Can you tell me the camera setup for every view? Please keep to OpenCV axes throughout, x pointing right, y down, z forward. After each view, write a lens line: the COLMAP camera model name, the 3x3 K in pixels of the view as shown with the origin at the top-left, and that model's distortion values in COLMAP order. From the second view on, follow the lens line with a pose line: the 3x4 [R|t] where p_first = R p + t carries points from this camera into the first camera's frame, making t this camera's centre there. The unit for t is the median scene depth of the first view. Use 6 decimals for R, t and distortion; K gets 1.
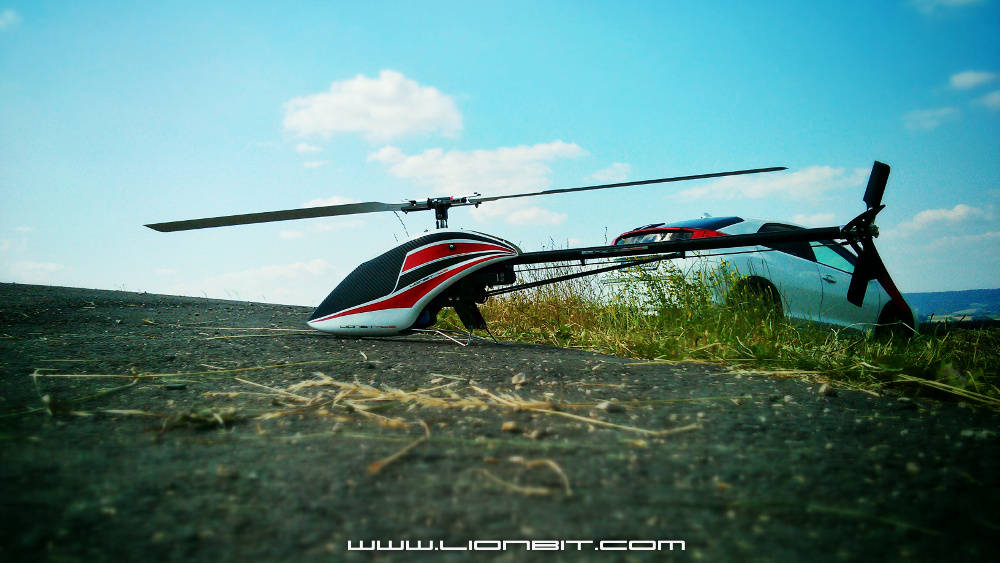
lens RADIAL K [[993.9, 0, 467.5], [0, 993.9, 281.4], [0, 0, 1]] dist [-0.094049, 0.002128]
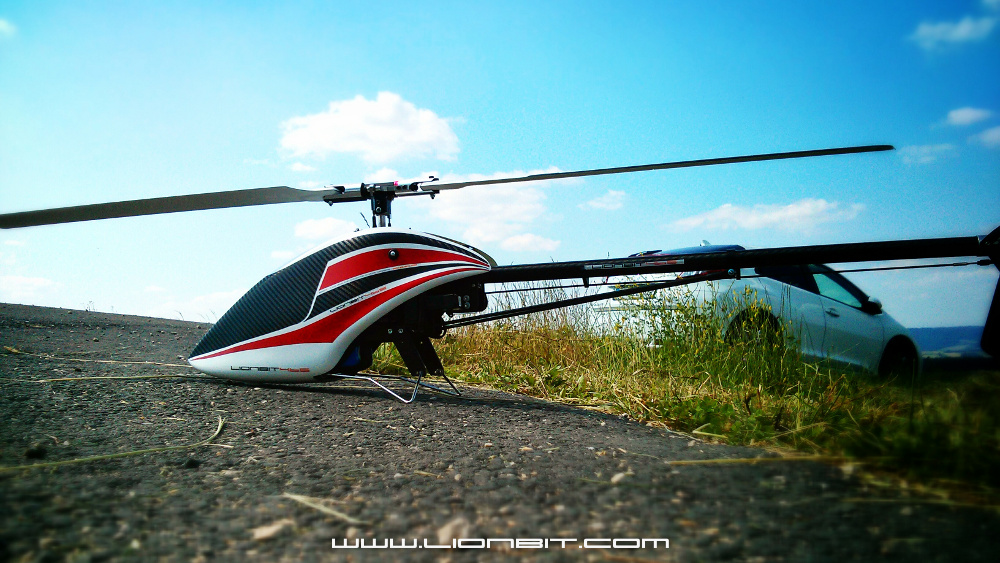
lens RADIAL K [[937.1, 0, 520.7], [0, 937.1, 317.1], [0, 0, 1]] dist [0.048228, -0.001155]
pose [[0.997932, 0.024110, 0.059582, 0.032778], [-0.024815, 0.999630, 0.011129, -0.001326], [-0.059292, -0.012584, 0.998161, 0.345368]]
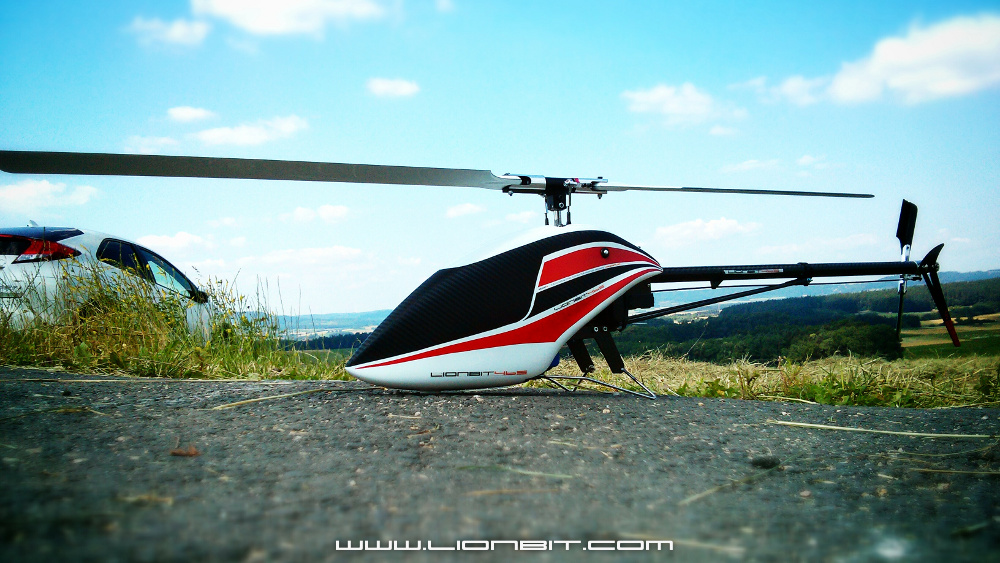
lens RADIAL K [[993.9, 0, 467.5], [0, 993.9, 281.4], [0, 0, 1]] dist [-0.094049, 0.002128]
pose [[0.649535, 0.047350, 0.758856, -0.569746], [-0.030411, 0.998878, -0.036296, 0.011751], [-0.759723, 0.000498, 0.650246, 0.610171]]
